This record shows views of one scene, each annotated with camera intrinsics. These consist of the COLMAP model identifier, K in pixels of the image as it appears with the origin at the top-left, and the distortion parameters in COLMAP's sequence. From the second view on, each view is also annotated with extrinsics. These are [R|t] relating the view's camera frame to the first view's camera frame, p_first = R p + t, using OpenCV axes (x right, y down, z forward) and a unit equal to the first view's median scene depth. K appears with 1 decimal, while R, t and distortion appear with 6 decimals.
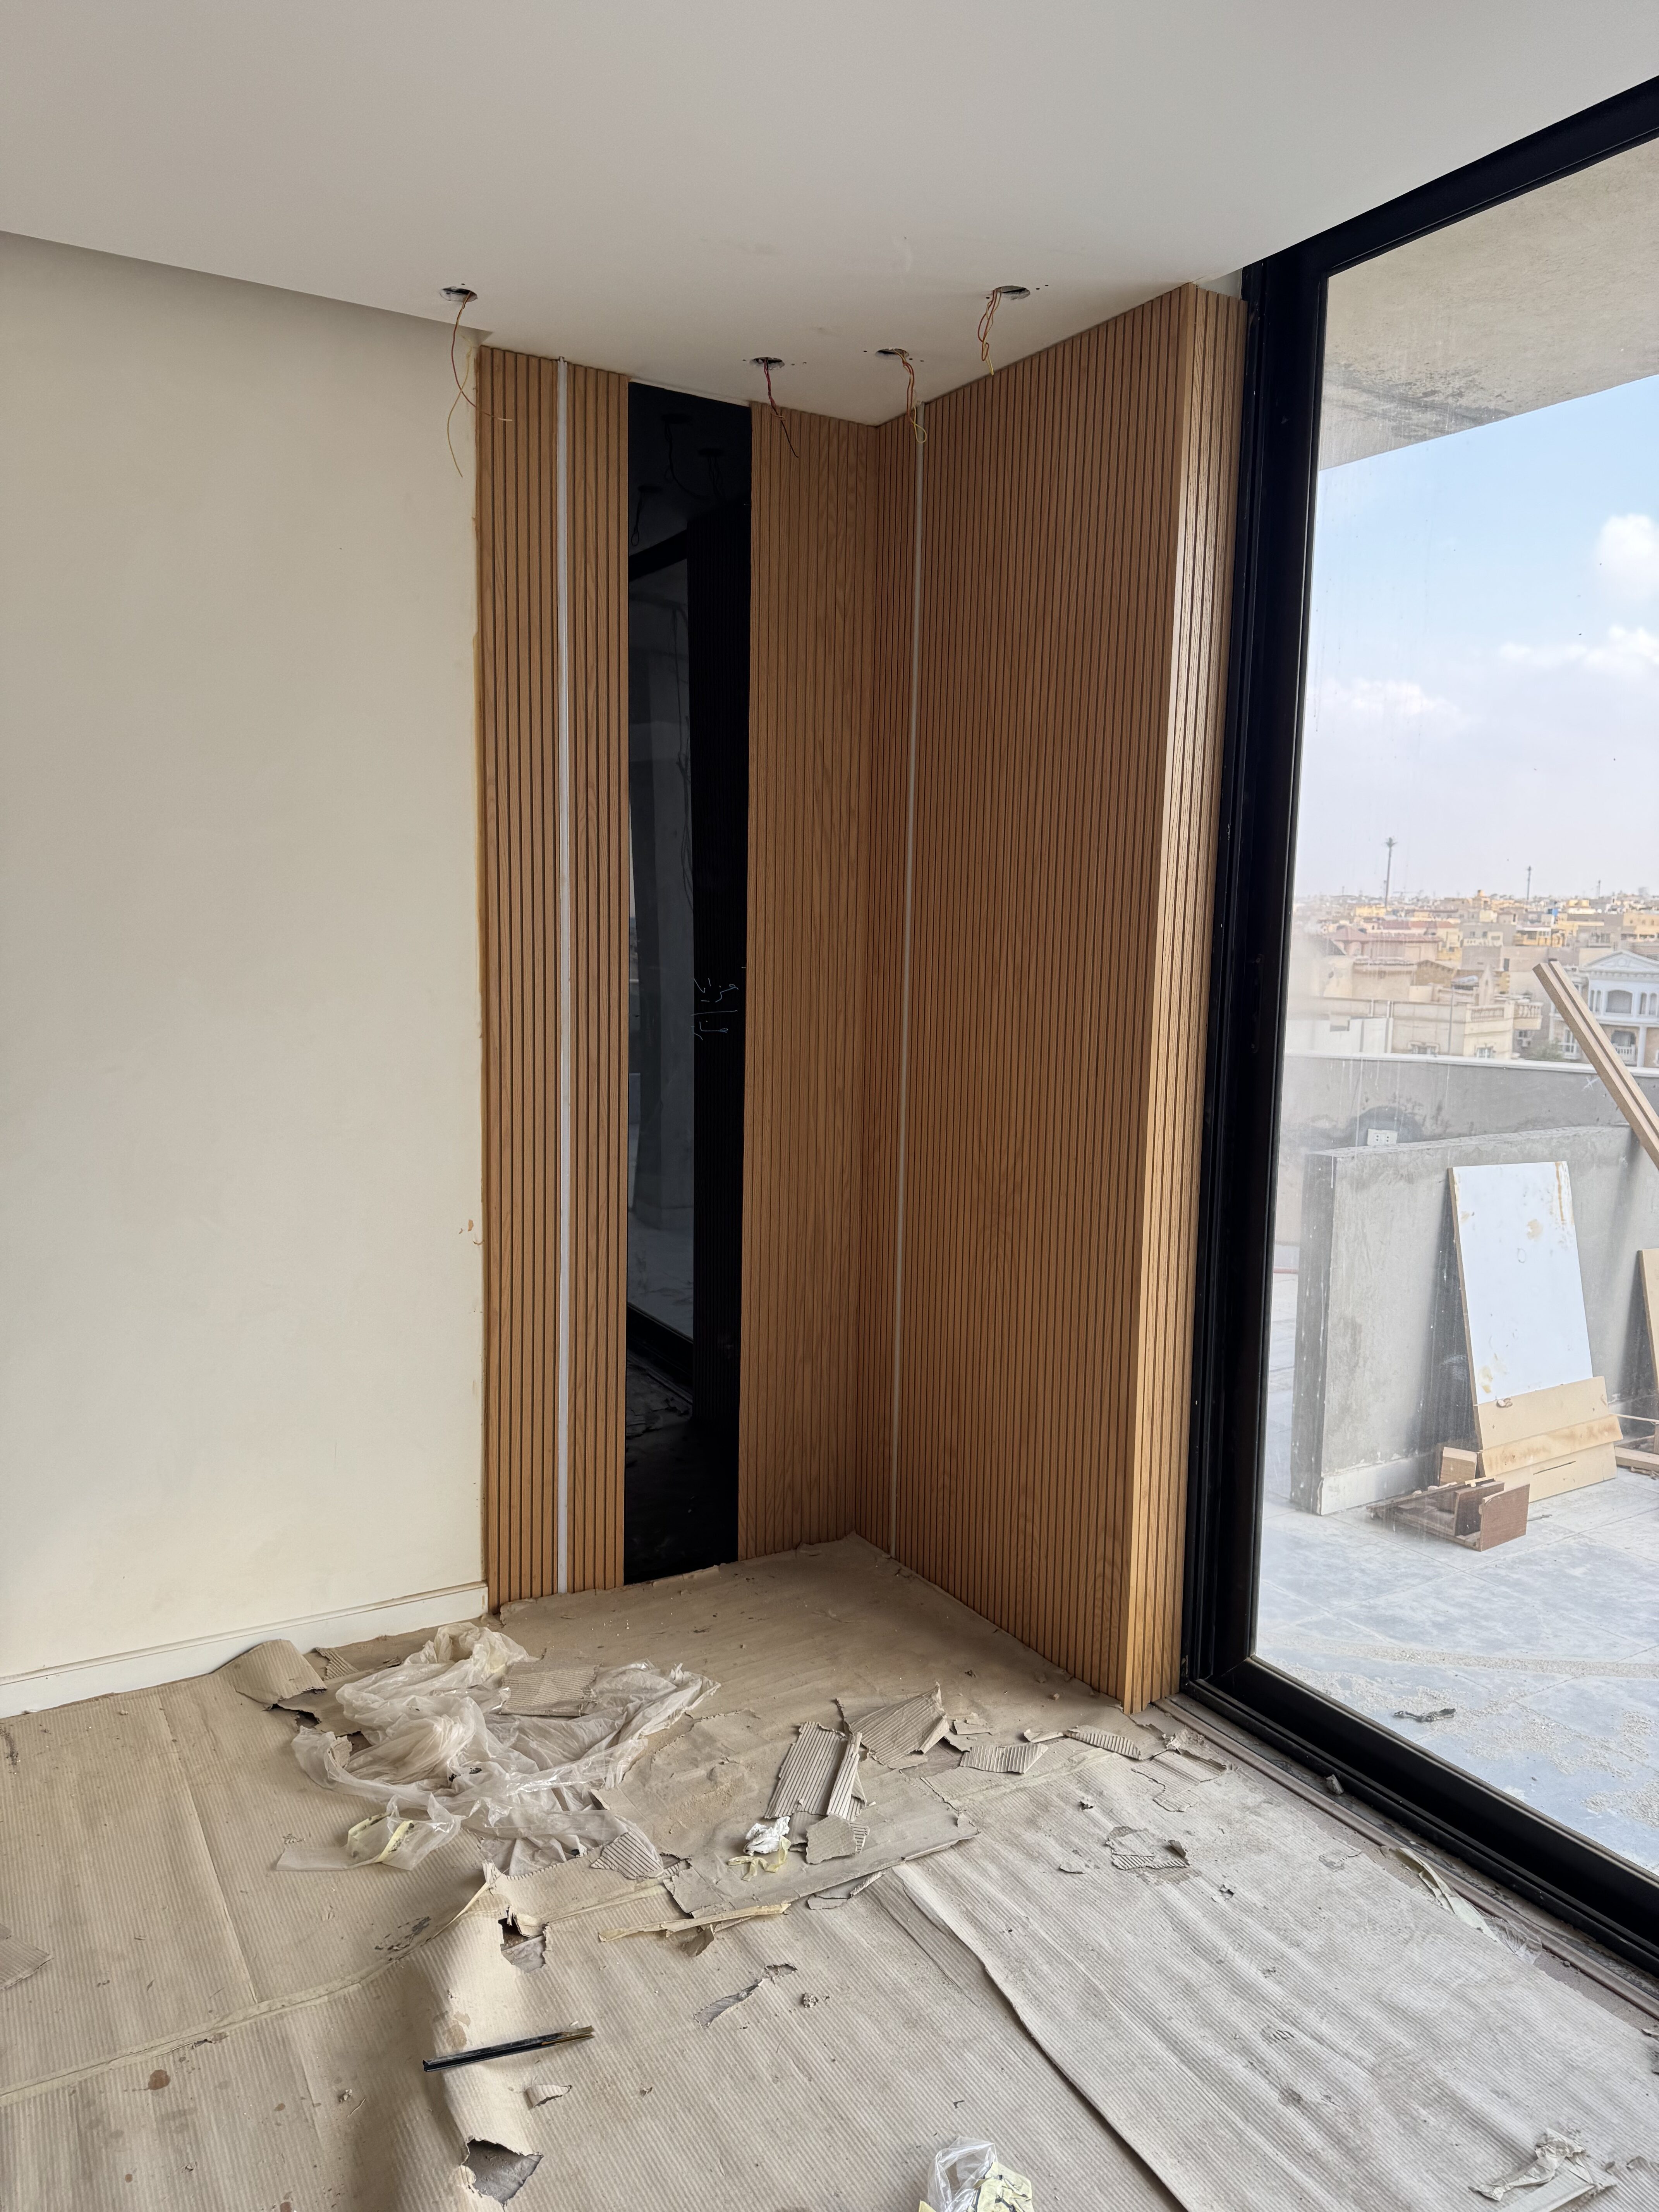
lens RADIAL K [[1565.1, 0, 827.1], [0, 1565.1, 1099.0], [0, 0, 1]] dist [0.044171, -0.050345]
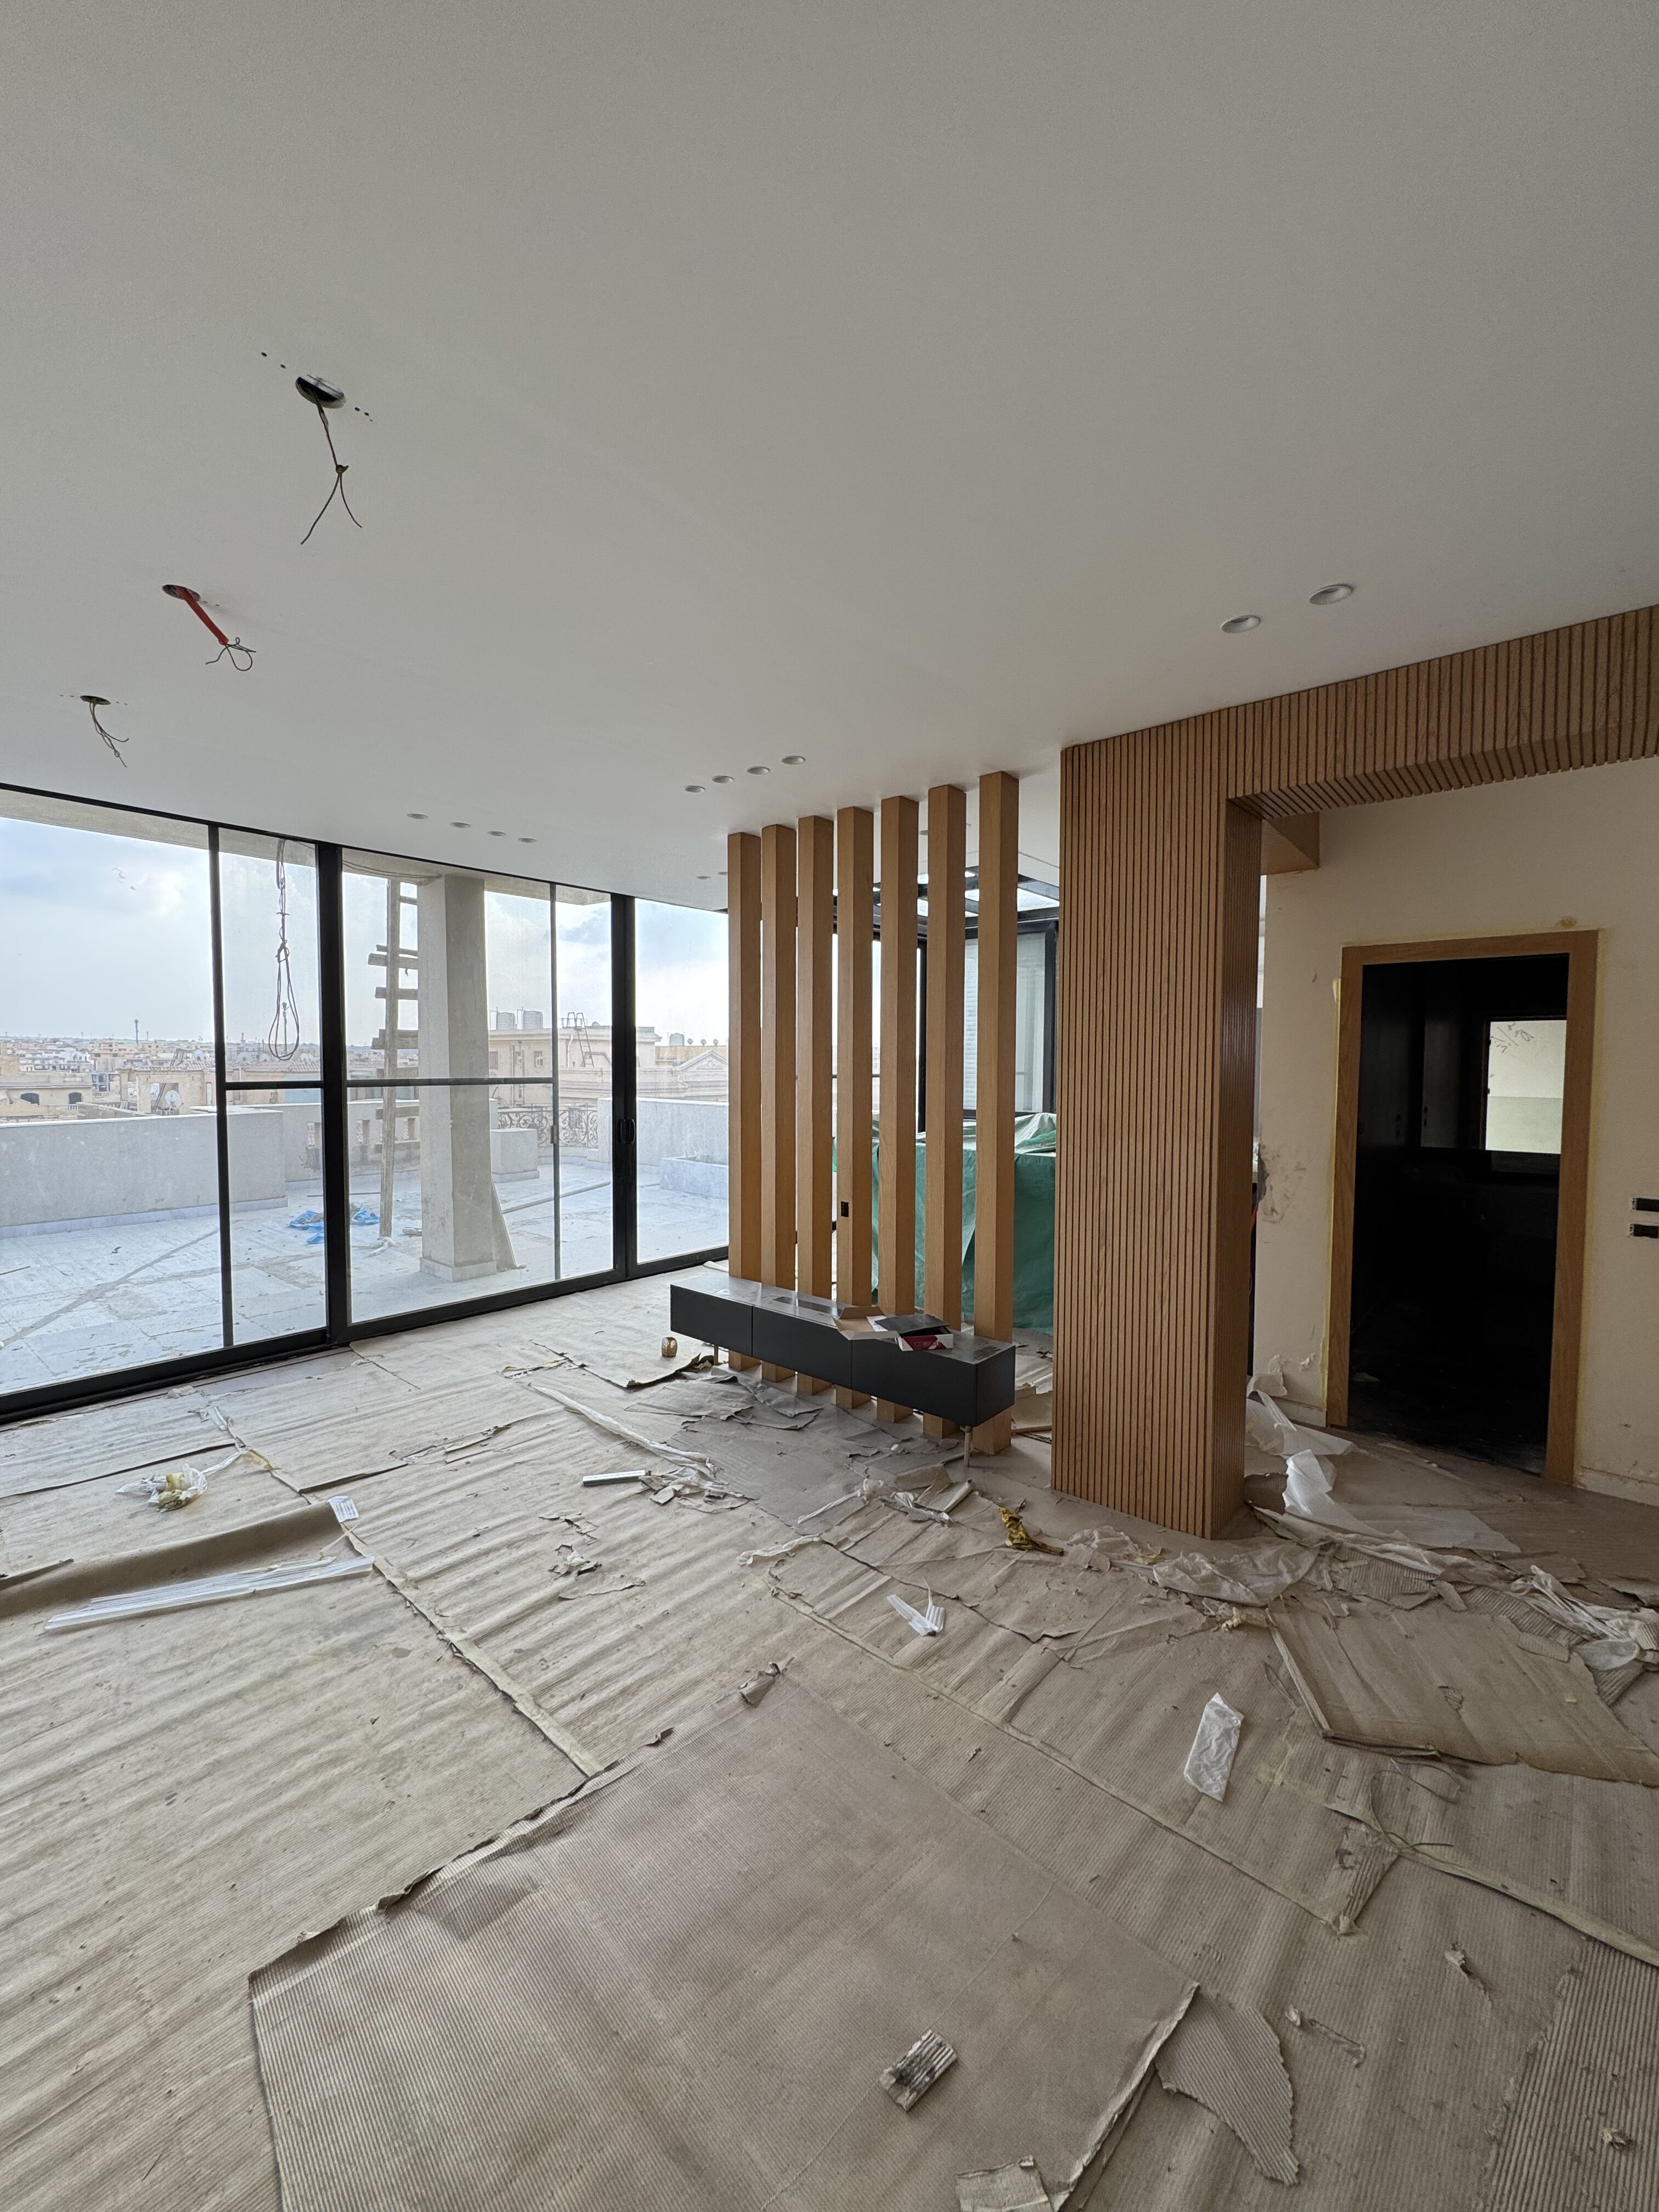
lens RADIAL K [[883.1, 0, 829.9], [0, 883.1, 1102.2], [0, 0, 1]] dist [-0.002821, 0.000617]
pose [[-0.307540, -0.067870, 0.949112, -1.197299], [0.091003, 0.990783, 0.100338, -0.054022], [-0.947173, 0.117230, -0.298529, 0.118874]]
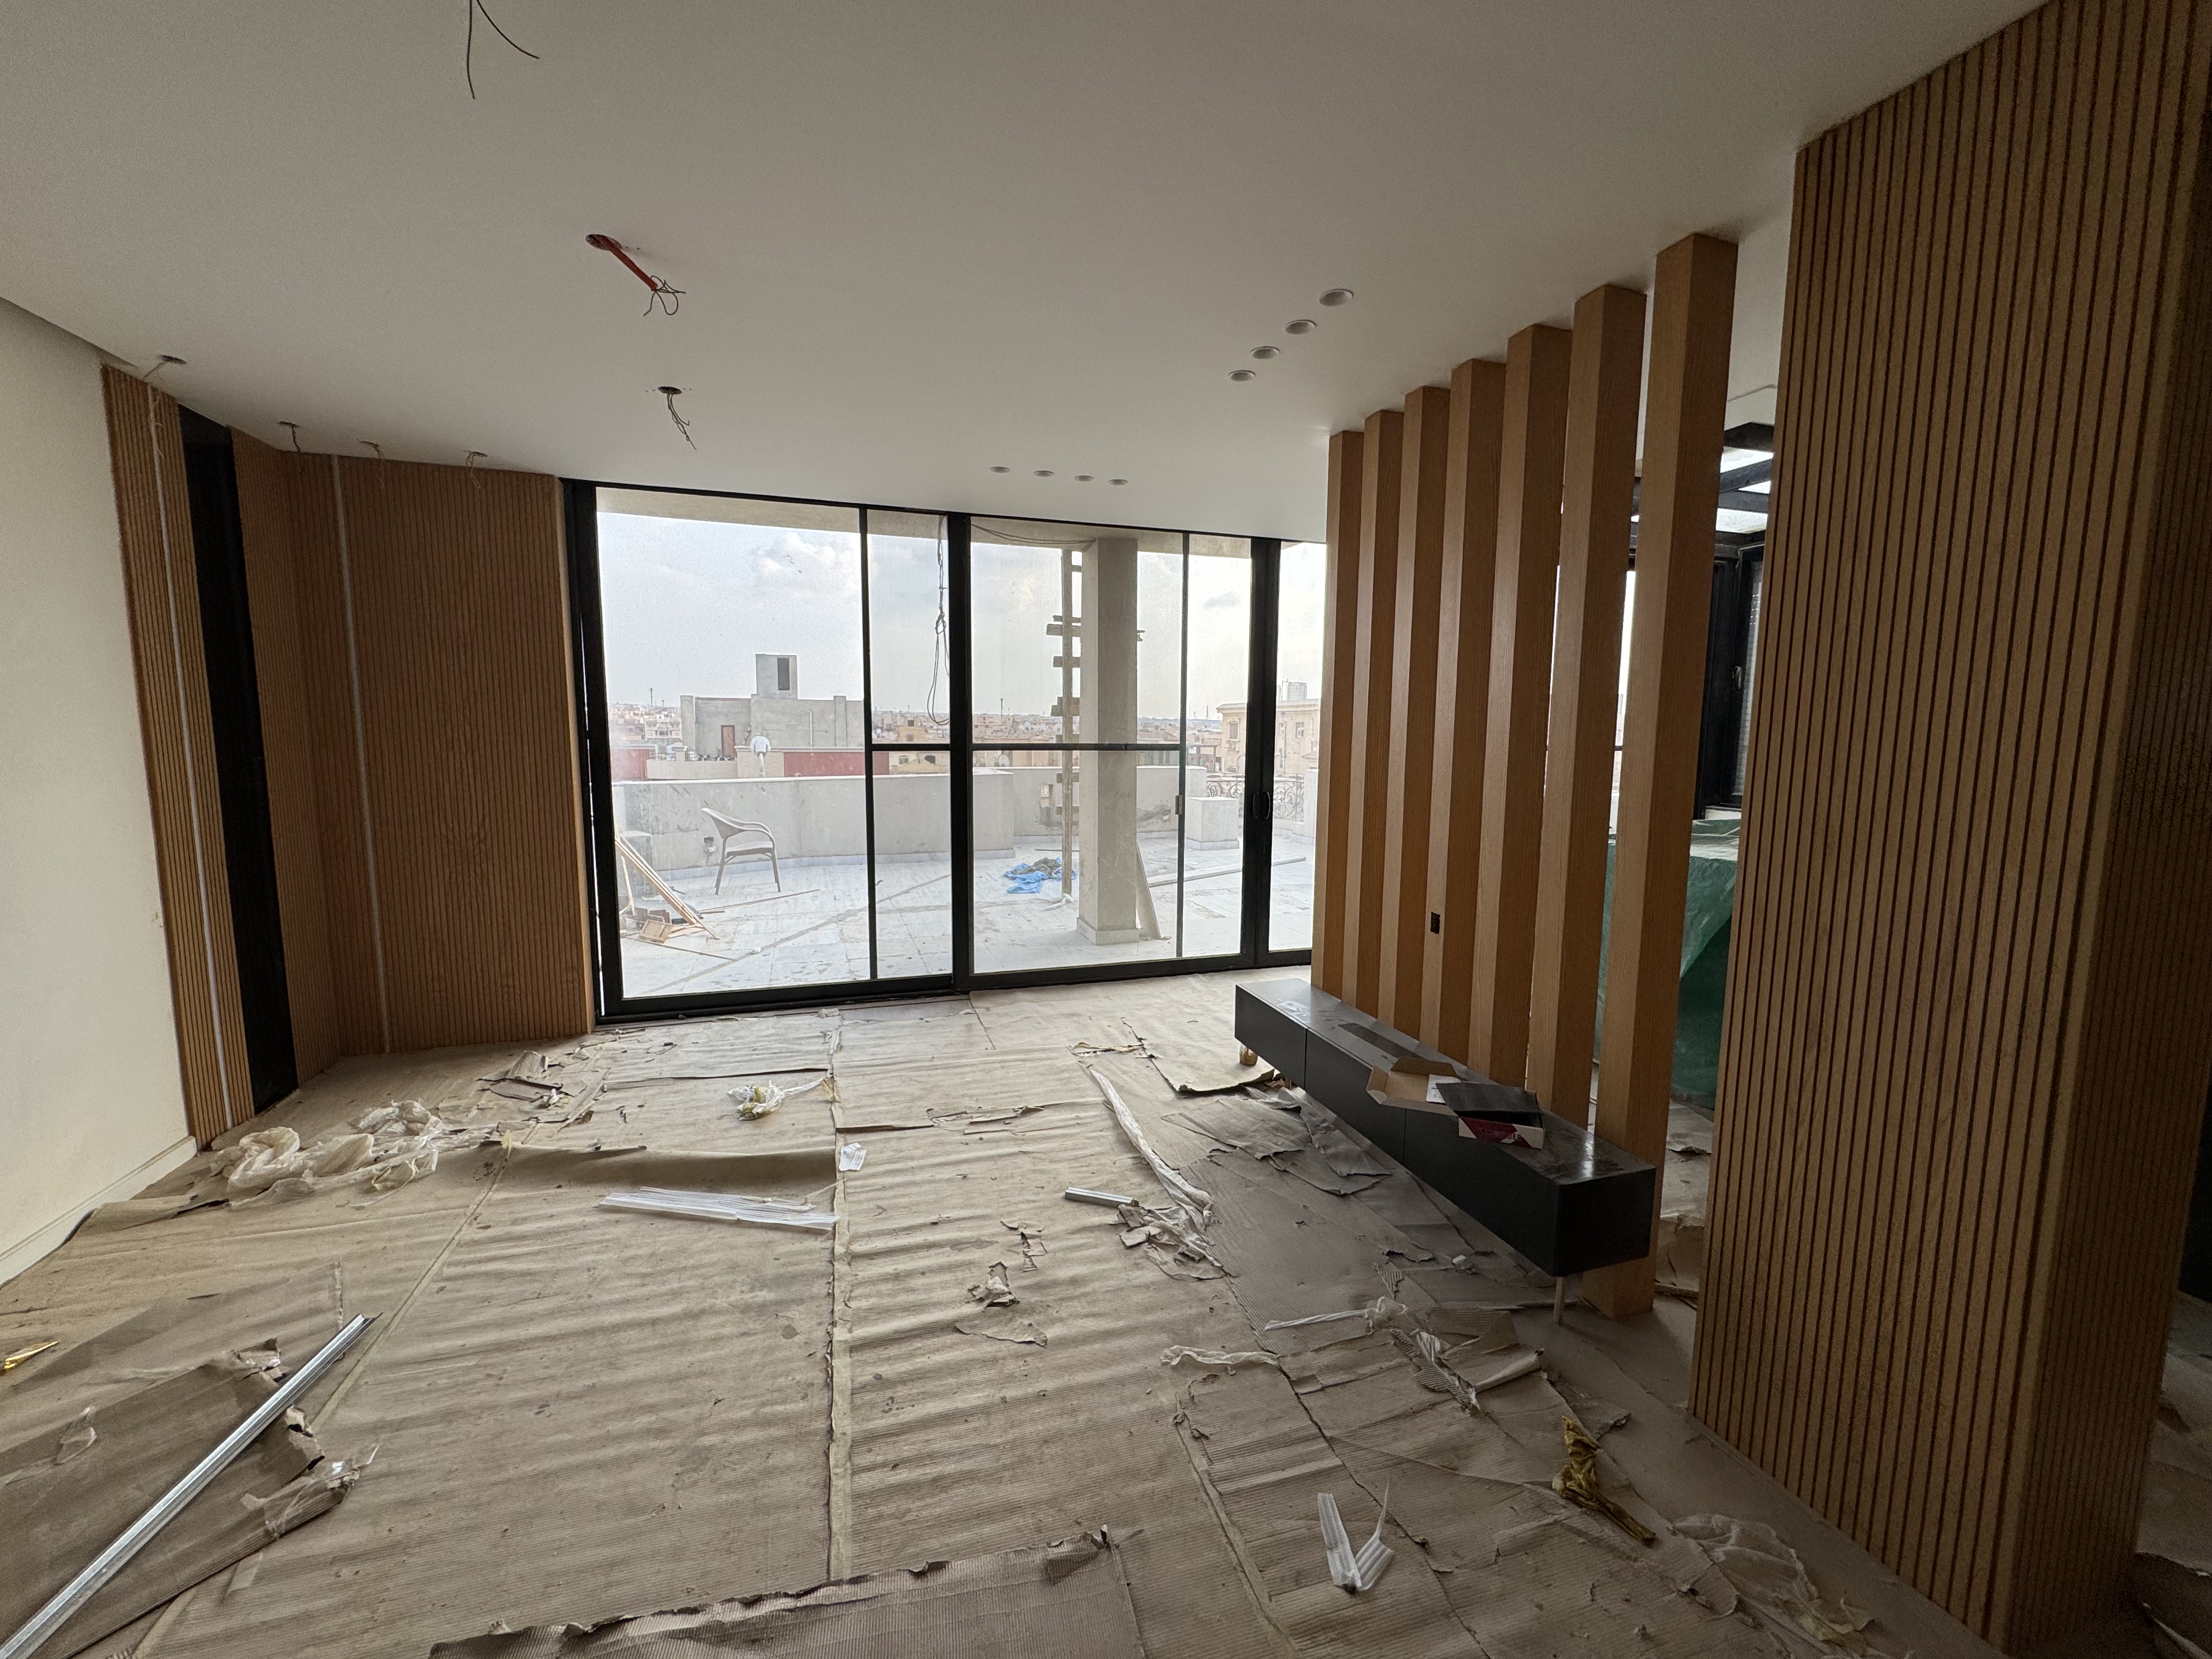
lens RADIAL K [[883.1, 0, 1104.1], [0, 883.1, 829.5], [0, 0, 1]] dist [-0.002821, 0.000617]
pose [[0.237387, -0.129441, 0.962753, -0.977313], [0.101233, 0.988983, 0.108006, -0.006914], [-0.966126, 0.071823, 0.247875, -0.178727]]
